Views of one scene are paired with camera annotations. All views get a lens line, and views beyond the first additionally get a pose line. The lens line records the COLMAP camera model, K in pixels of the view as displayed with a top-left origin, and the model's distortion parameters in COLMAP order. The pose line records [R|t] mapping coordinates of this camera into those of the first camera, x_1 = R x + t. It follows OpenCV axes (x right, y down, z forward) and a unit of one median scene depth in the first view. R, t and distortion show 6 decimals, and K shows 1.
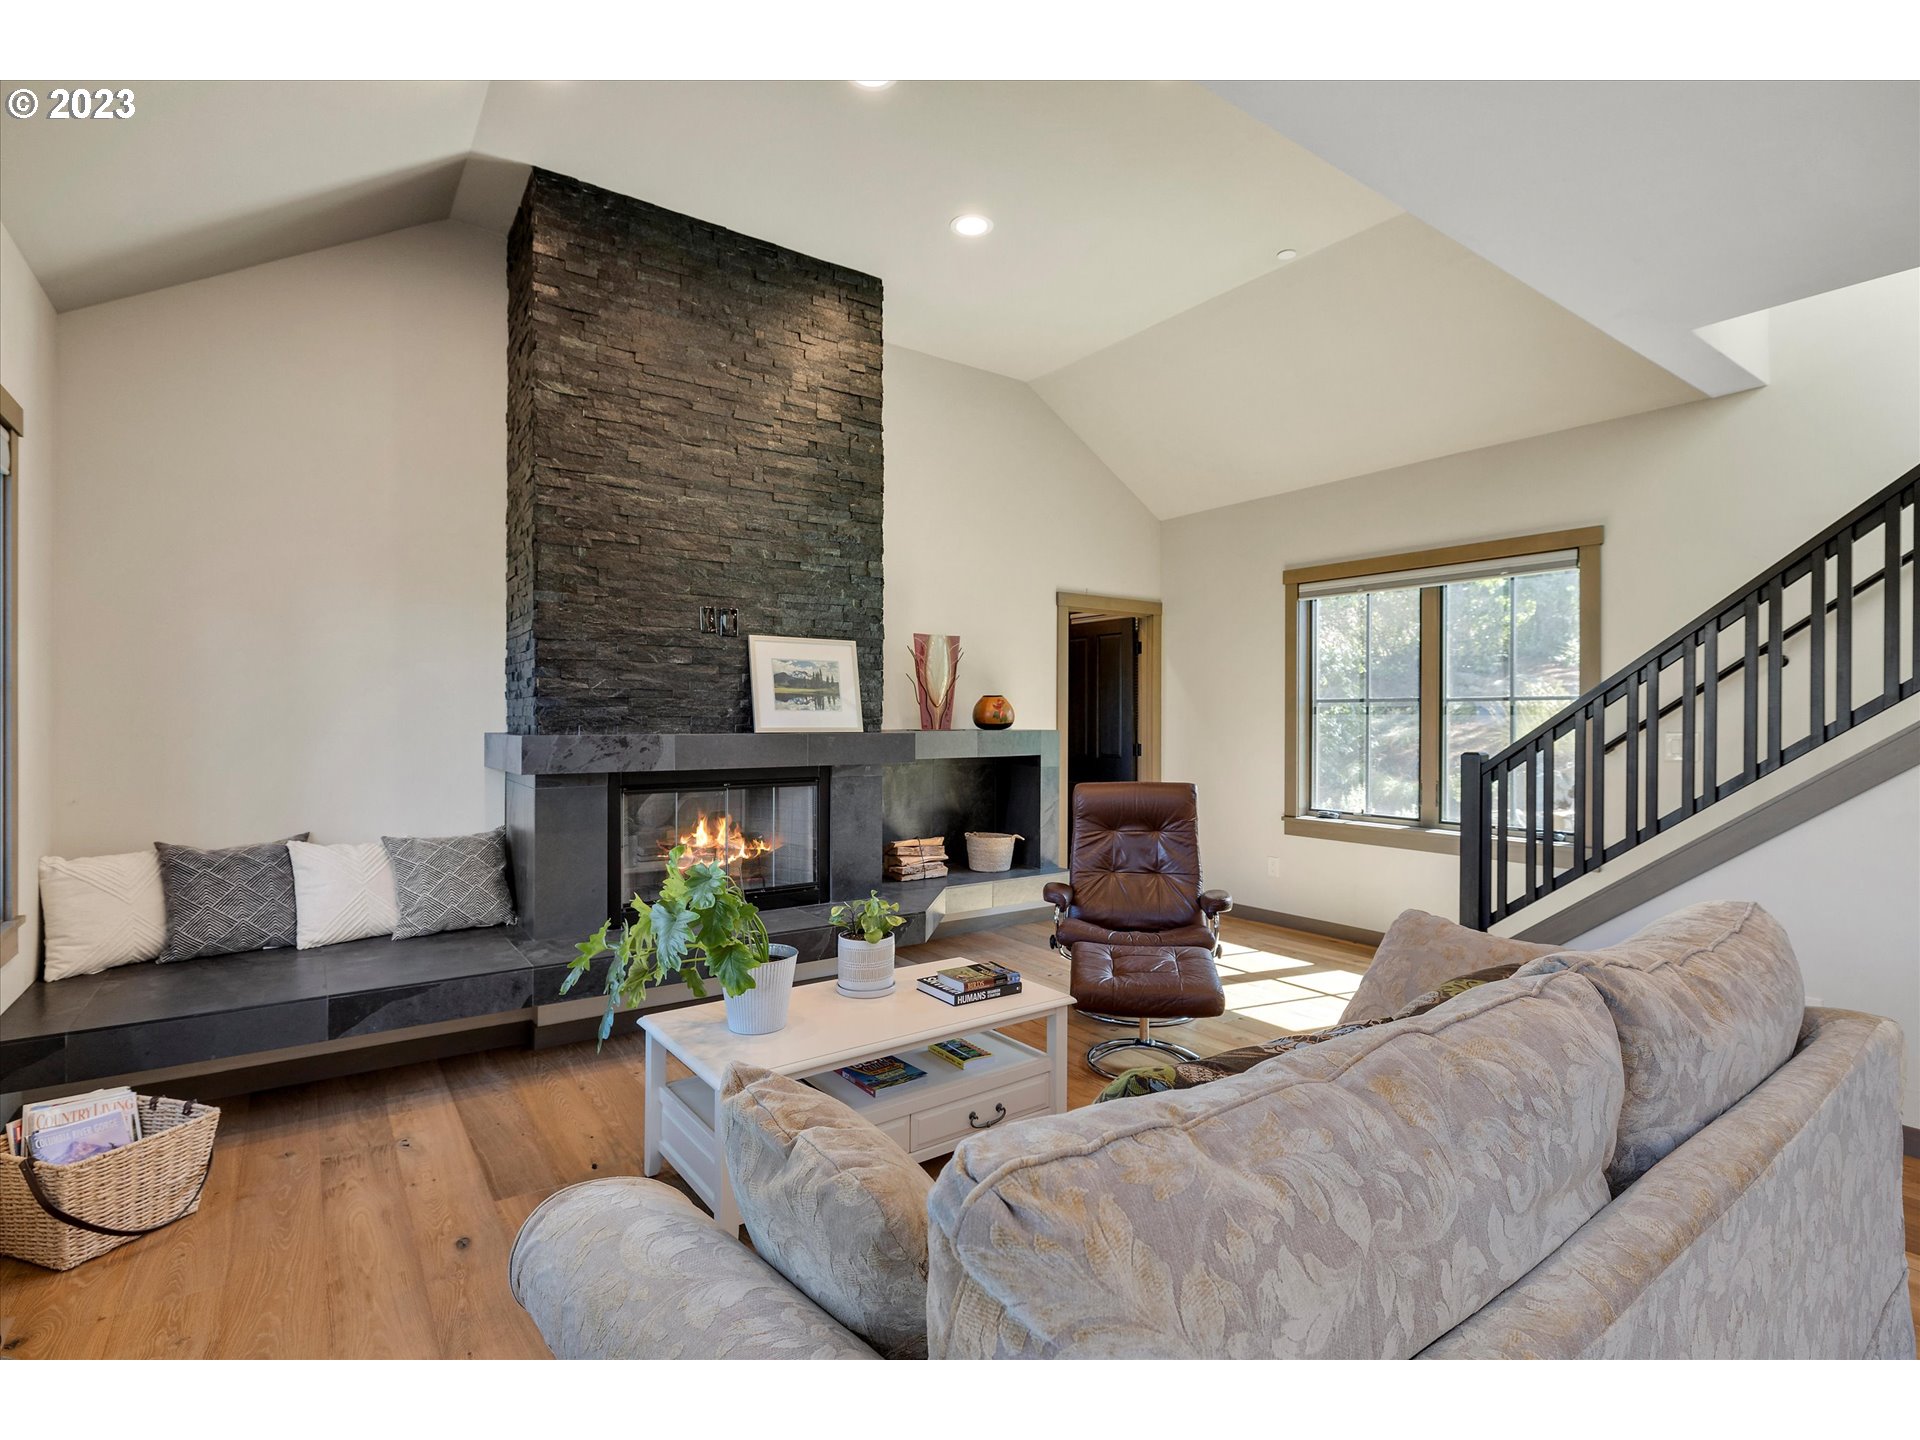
lens RADIAL K [[924.4, 0, 961.9], [0, 924.4, 722.3], [0, 0, 1]] dist [-0.005660, -0.000045]
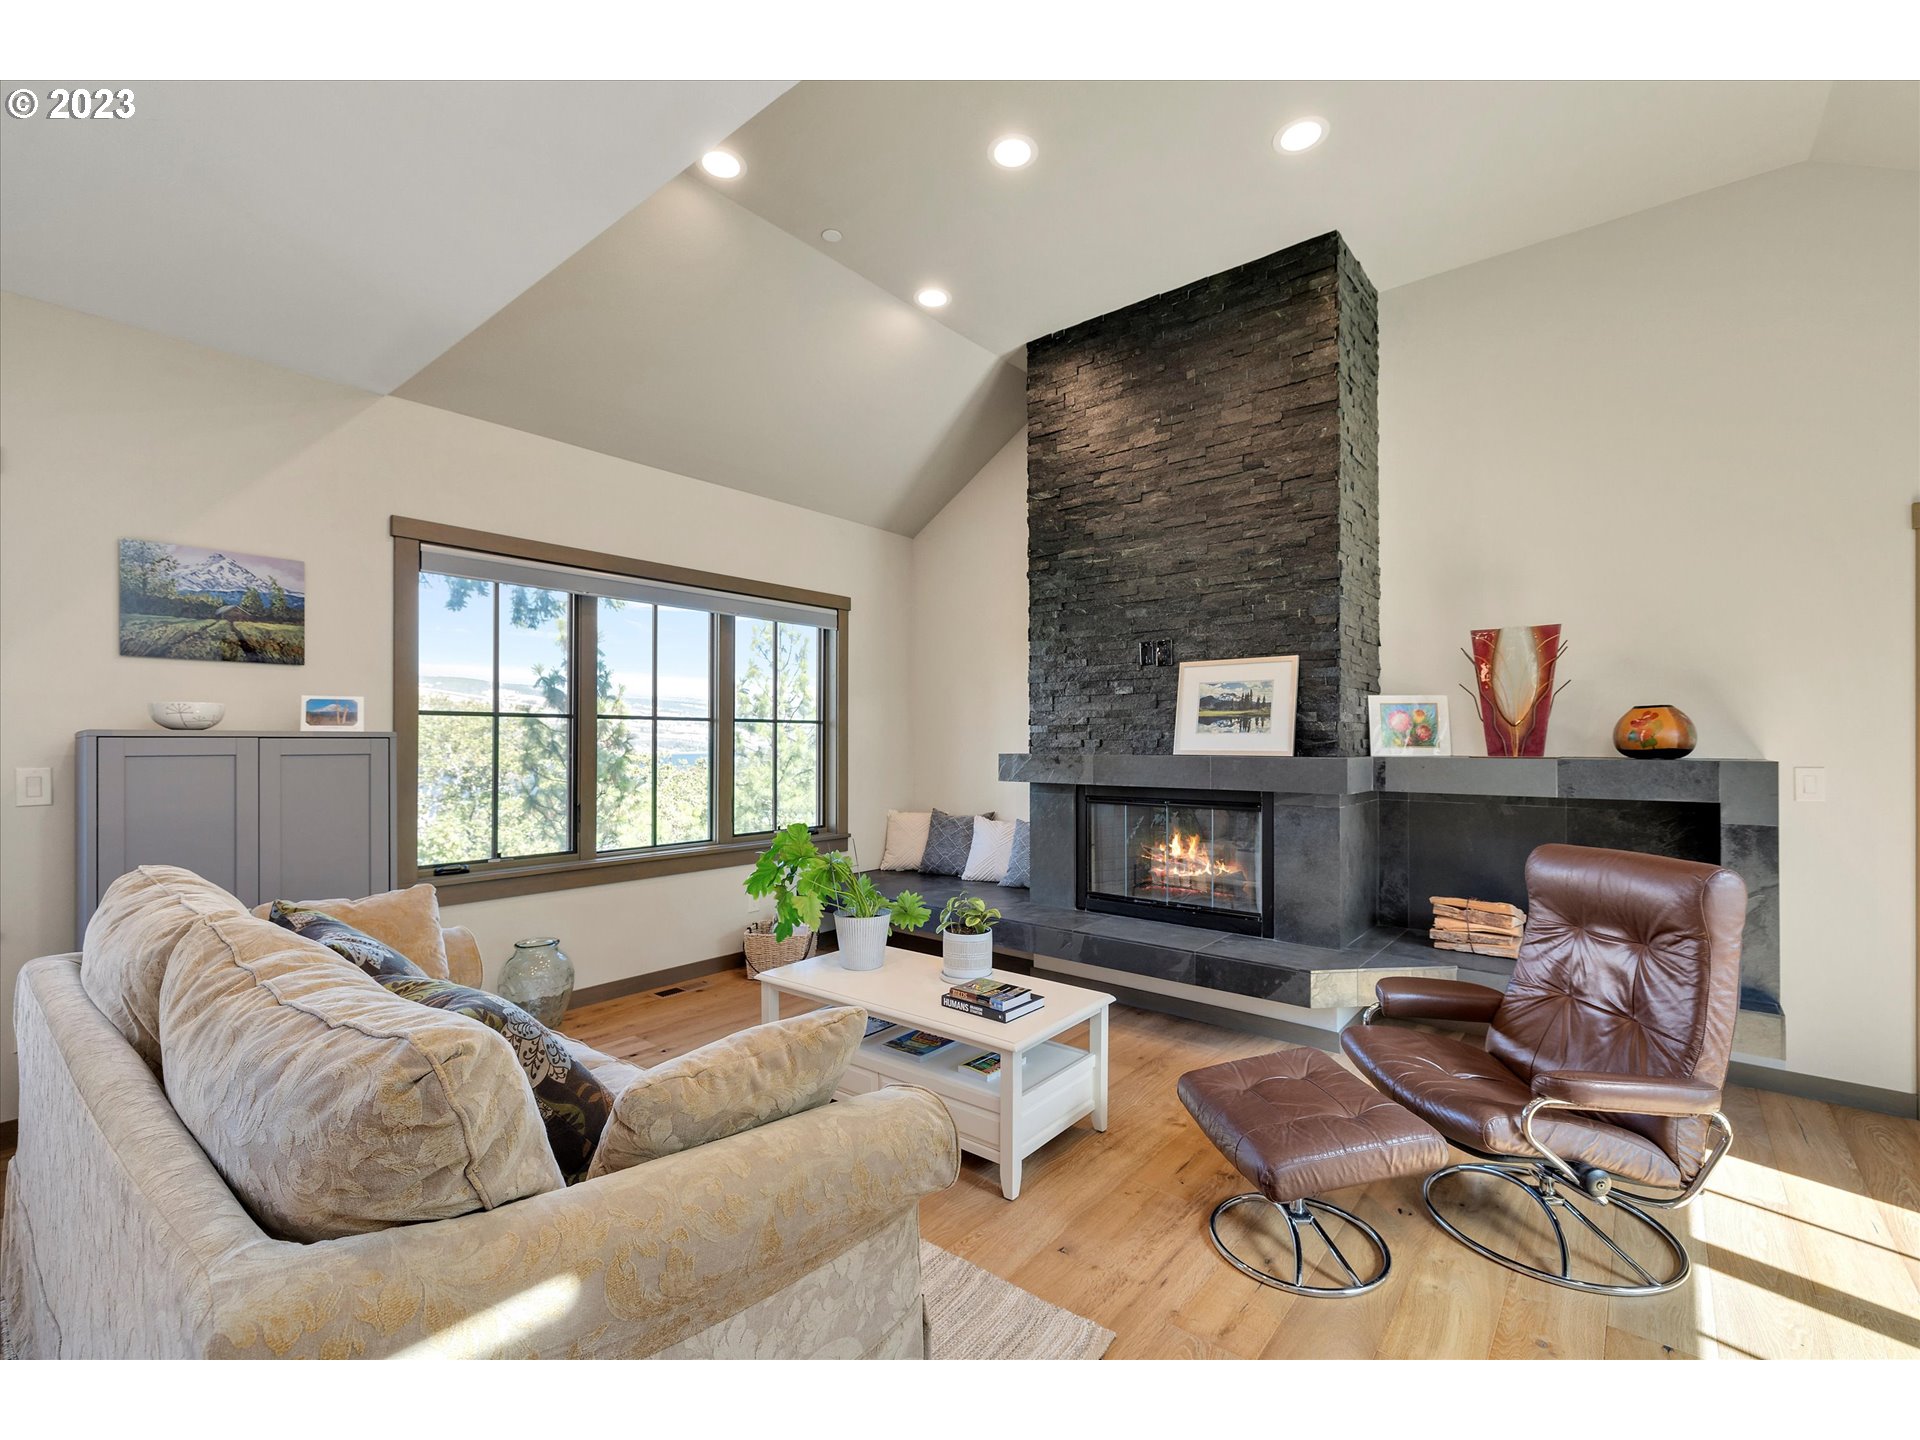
lens RADIAL K [[859.6, 0, 981.9], [0, 859.6, 729.5], [0, 0, 1]] dist [0.016076, 0.000060]
pose [[0.263638, -0.012403, -0.964542, 0.662292], [-0.004200, 0.999893, -0.014005, -0.002797], [0.964612, 0.007743, 0.263558, 0.519891]]
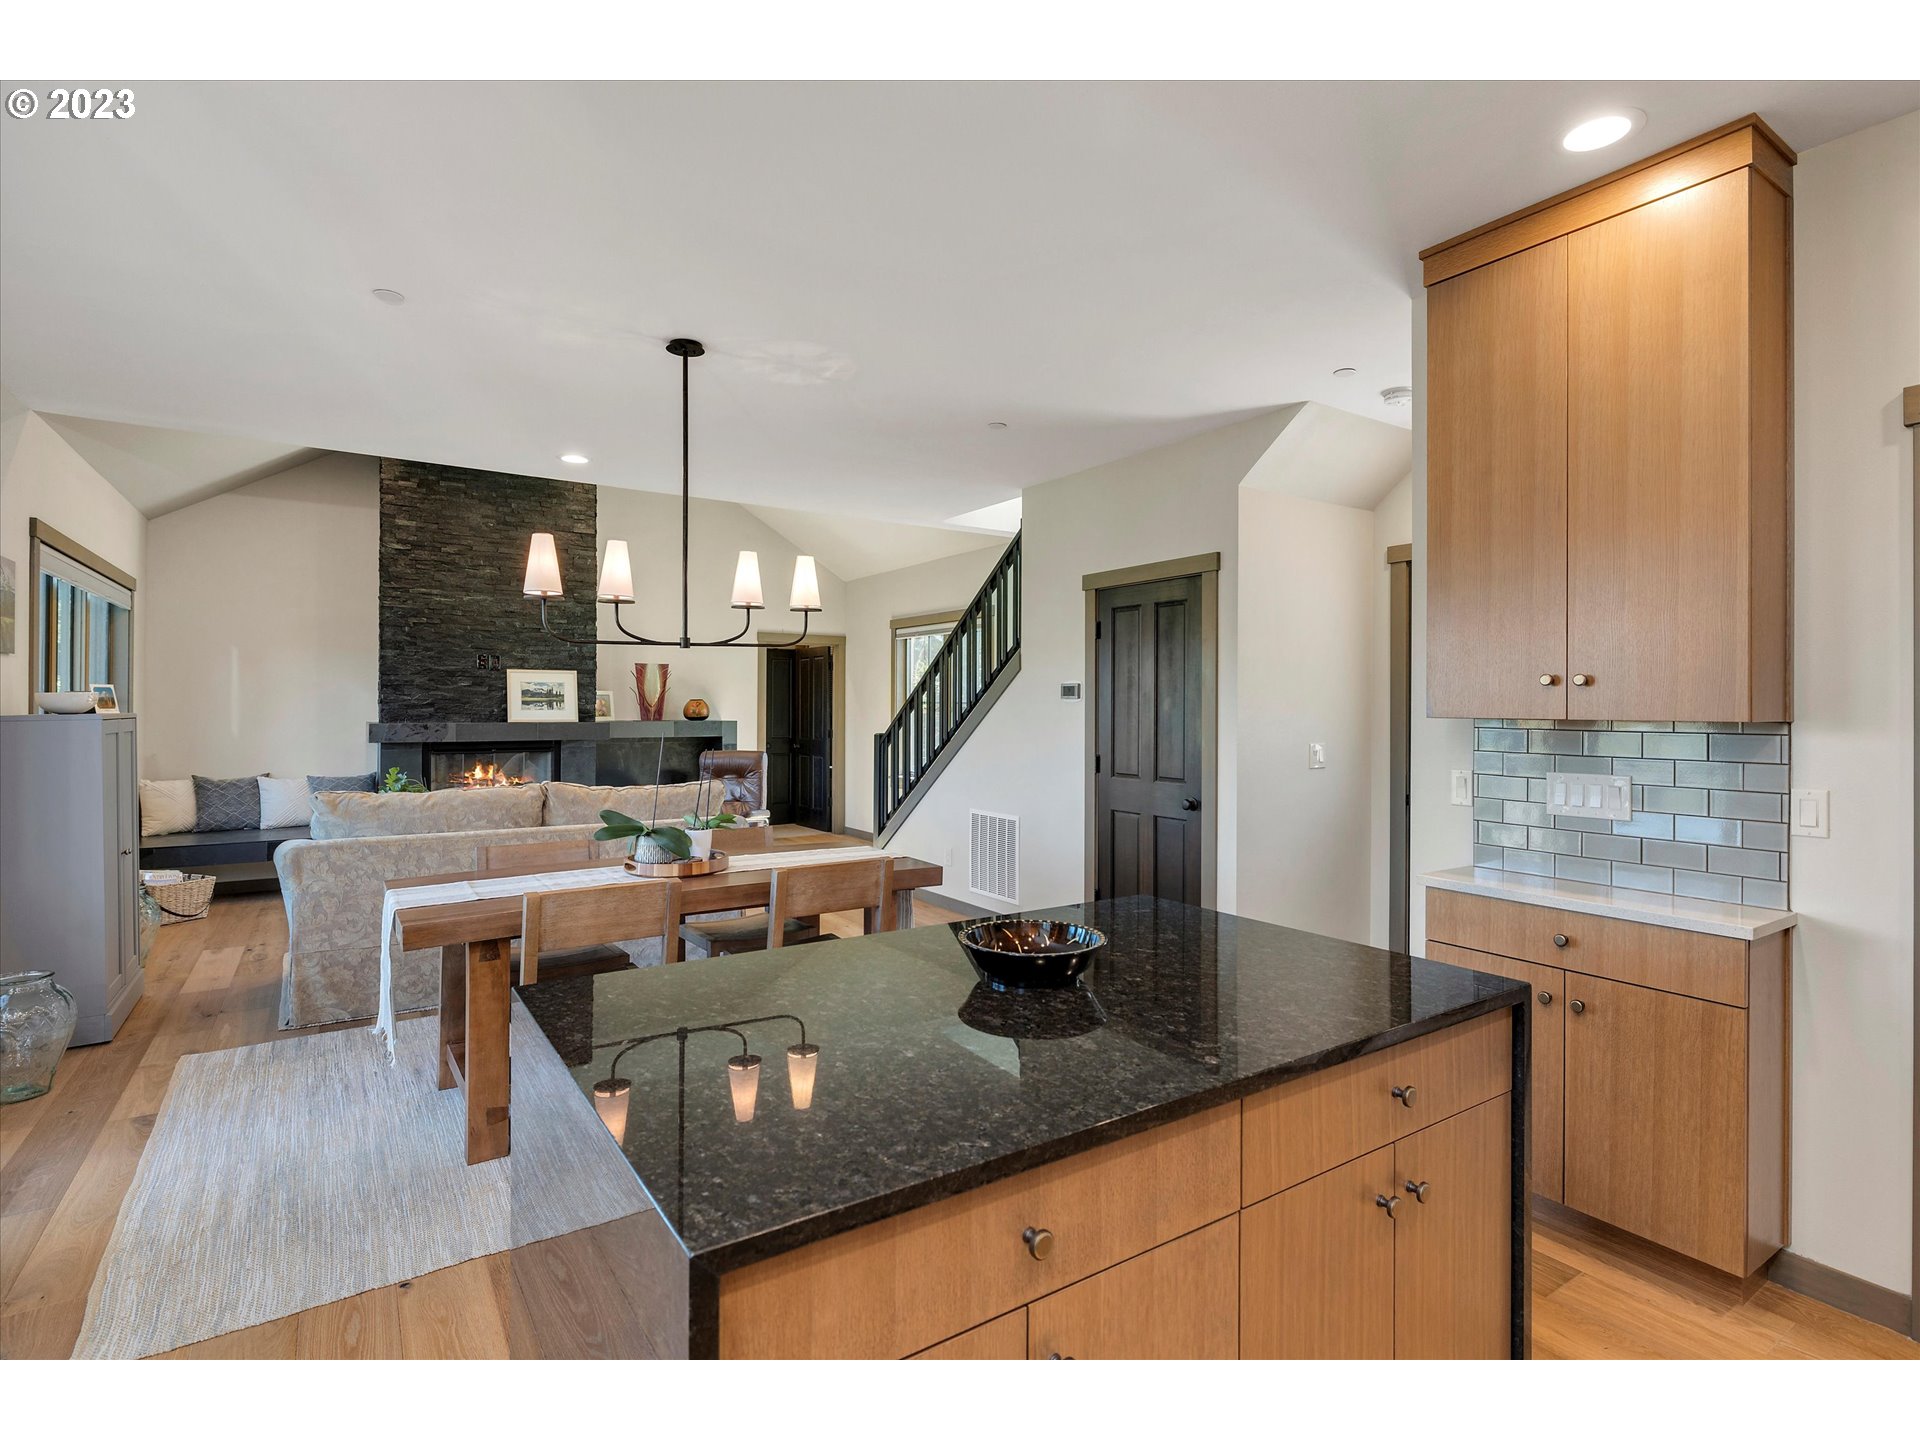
lens RADIAL K [[924.4, 0, 957.8], [0, 924.4, 705.5], [0, 0, 1]] dist [-0.005660, -0.000045]
pose [[0.999516, 0.002840, -0.030975, 0.727207], [-0.002982, 0.999985, -0.004547, -0.016510], [0.030961, 0.004637, 0.999510, -0.814502]]
